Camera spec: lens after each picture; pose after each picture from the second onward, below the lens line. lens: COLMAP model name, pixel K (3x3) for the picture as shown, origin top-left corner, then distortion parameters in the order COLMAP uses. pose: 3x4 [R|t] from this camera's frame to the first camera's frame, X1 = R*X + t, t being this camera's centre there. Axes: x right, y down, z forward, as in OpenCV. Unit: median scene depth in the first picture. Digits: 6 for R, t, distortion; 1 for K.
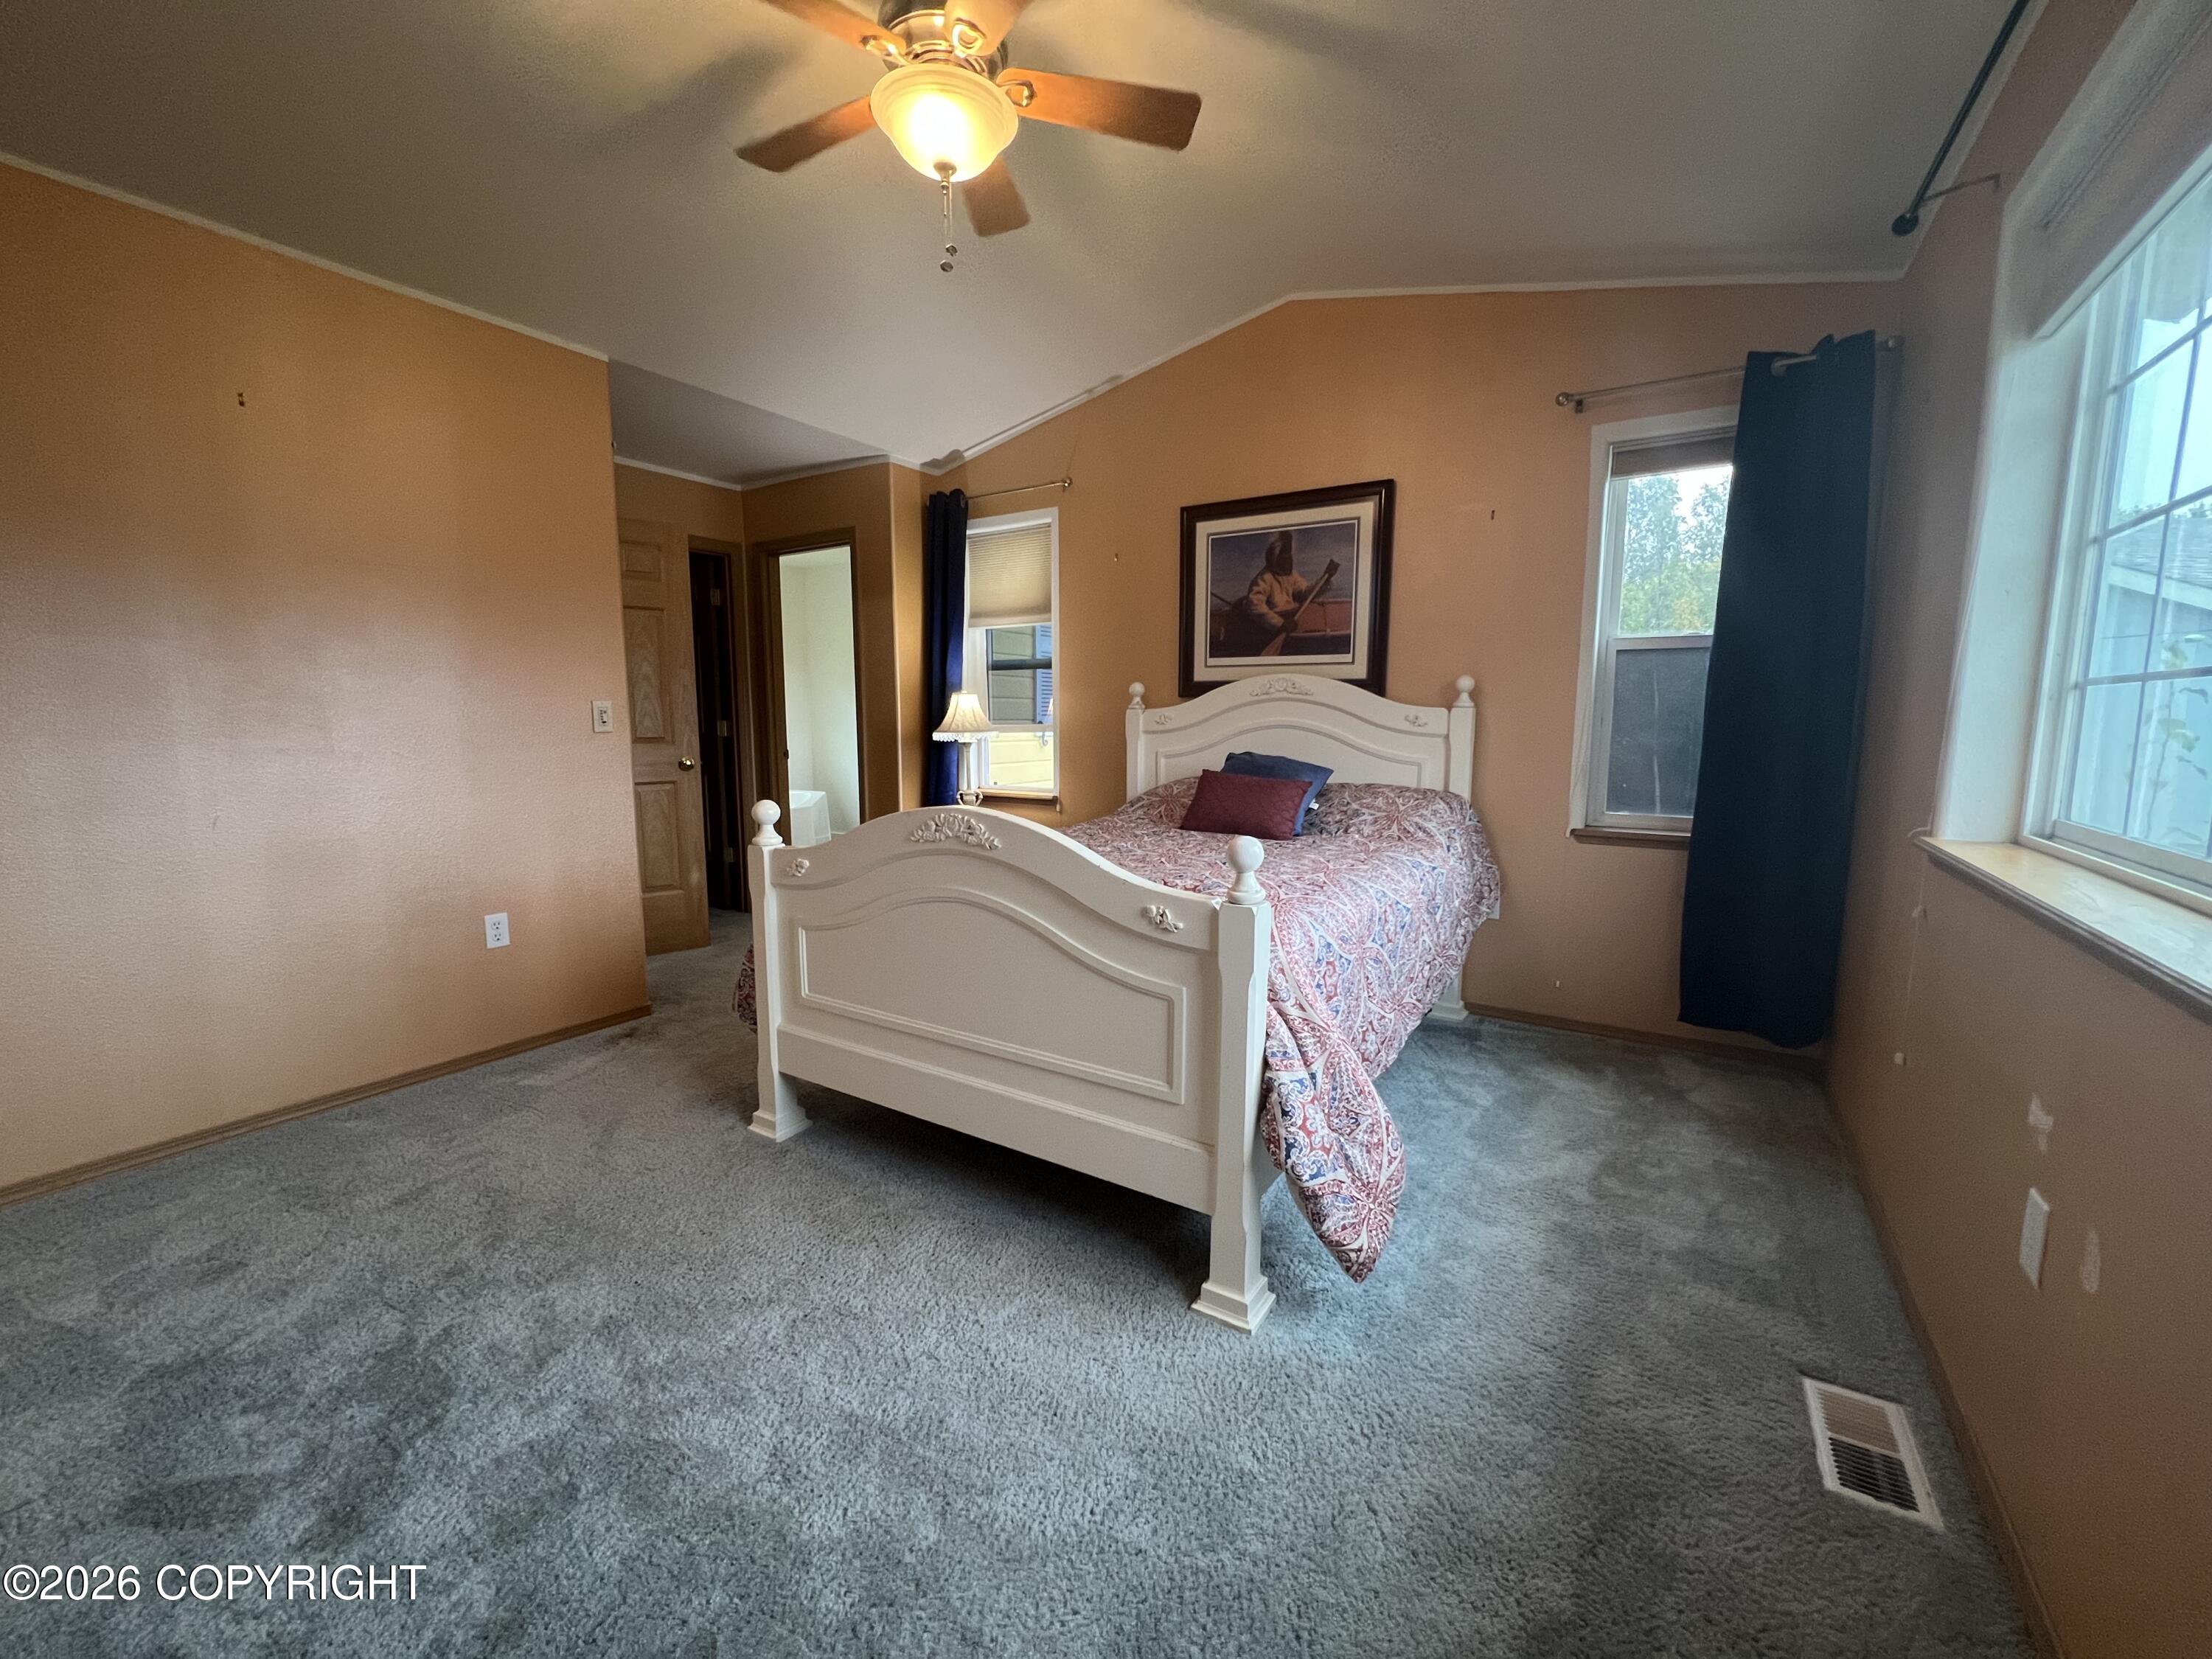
lens RADIAL K [[886.8, 0, 1101.4], [0, 886.8, 824.9], [0, 0, 1]] dist [-0.000422, 0.000169]
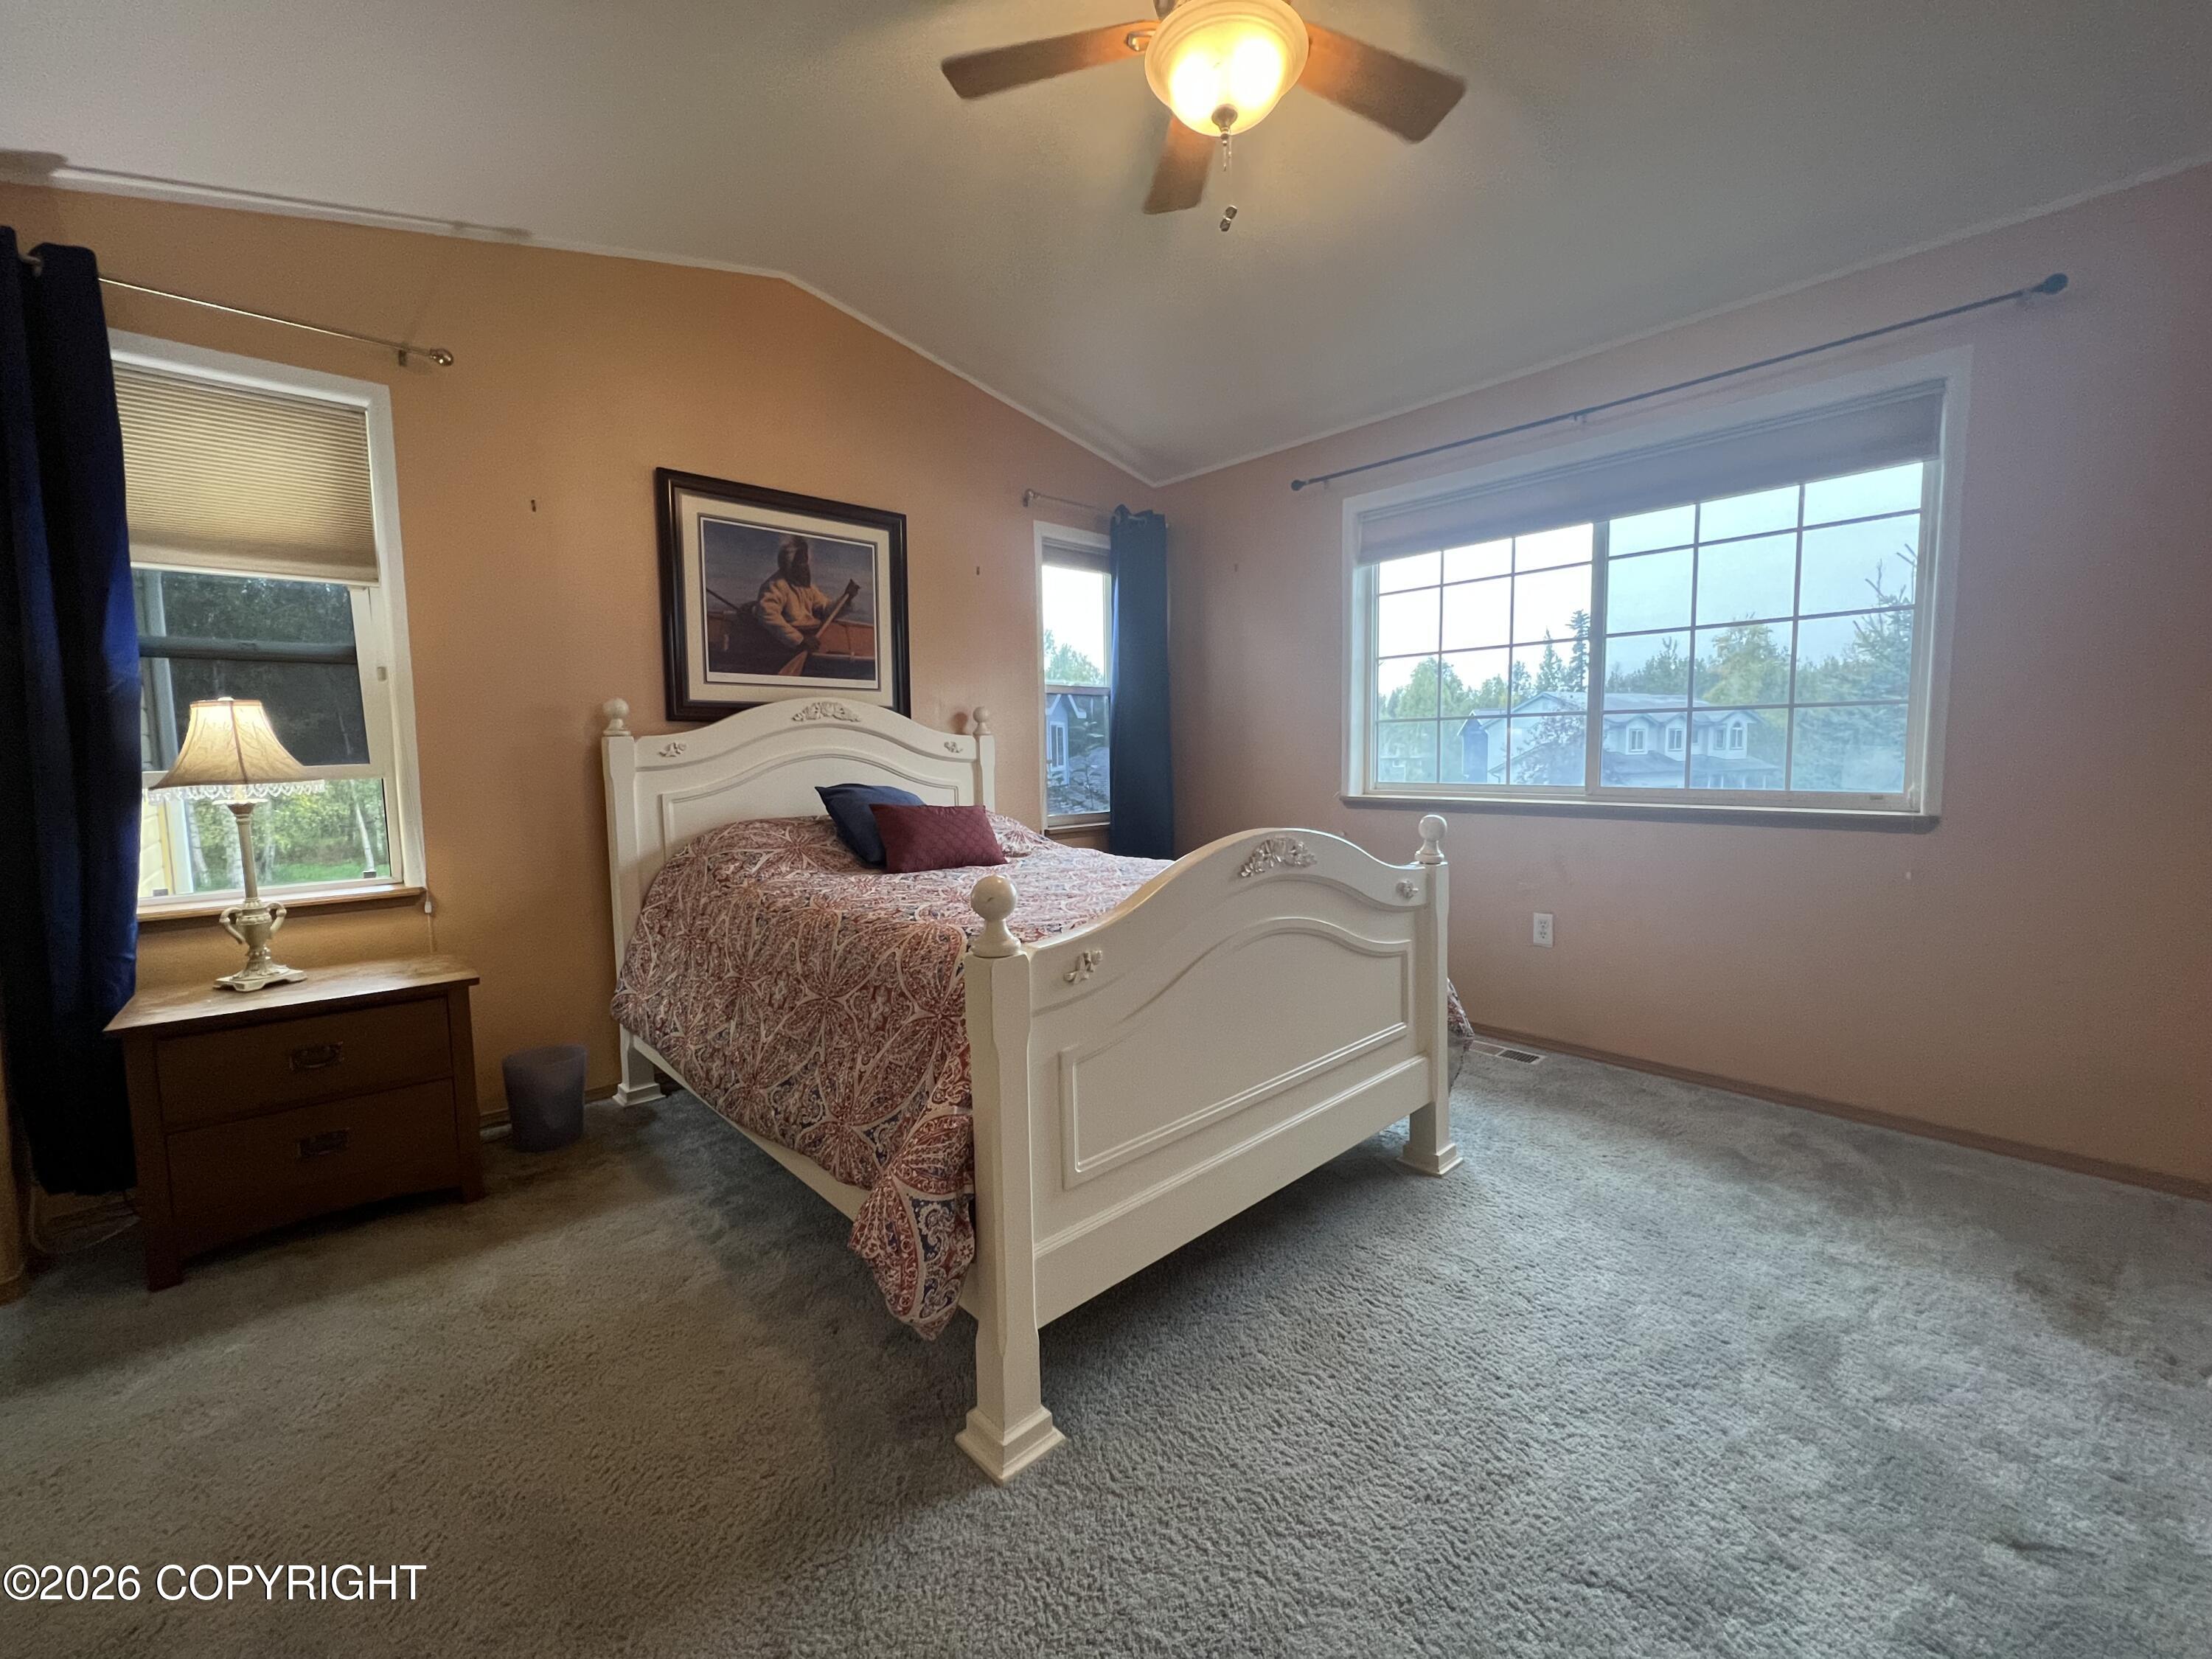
lens RADIAL K [[886.8, 0, 1101.4], [0, 886.8, 824.9], [0, 0, 1]] dist [-0.000422, 0.000169]
pose [[0.253722, -0.087553, 0.963307, -0.590630], [0.135536, 0.989288, 0.054216, -0.053174], [-0.957734, 0.116807, 0.262871, 0.507891]]
